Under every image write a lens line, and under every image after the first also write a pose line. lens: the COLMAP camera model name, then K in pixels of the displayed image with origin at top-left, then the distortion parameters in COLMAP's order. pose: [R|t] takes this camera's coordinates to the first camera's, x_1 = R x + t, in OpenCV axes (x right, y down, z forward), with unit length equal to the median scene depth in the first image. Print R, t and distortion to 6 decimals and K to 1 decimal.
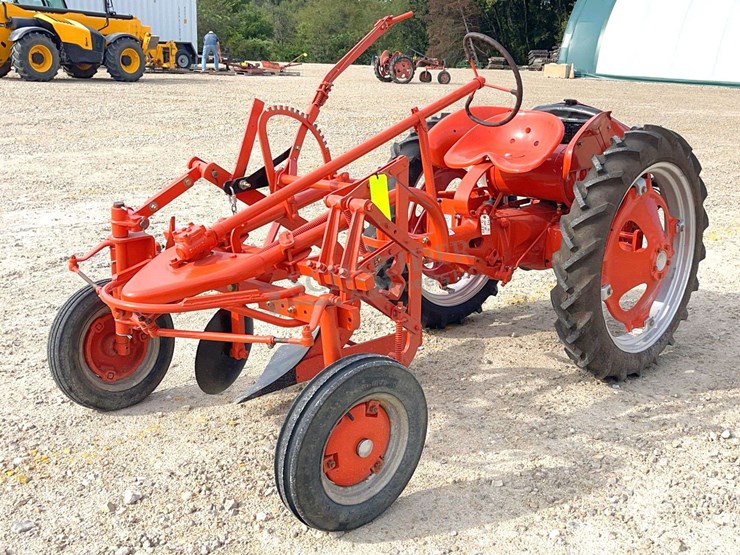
lens RADIAL K [[674.3, 0, 370.0], [0, 674.3, 277.5], [0, 0, 1]] dist [0.008313, 0.007331]
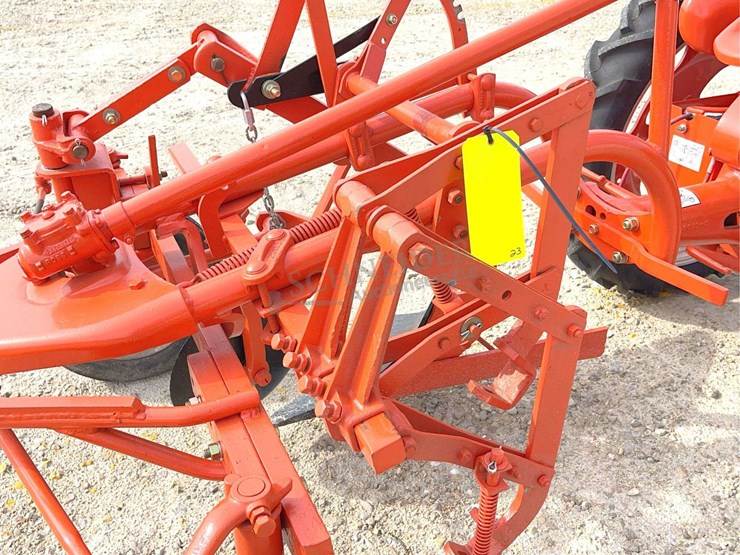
lens RADIAL K [[674.3, 0, 370.0], [0, 674.3, 277.5], [0, 0, 1]] dist [0.008313, 0.007331]
pose [[0.938316, 0.186410, -0.291229, 0.060646], [-0.114883, 0.962461, 0.245910, -0.133222], [0.326137, -0.197284, 0.924507, 0.511063]]
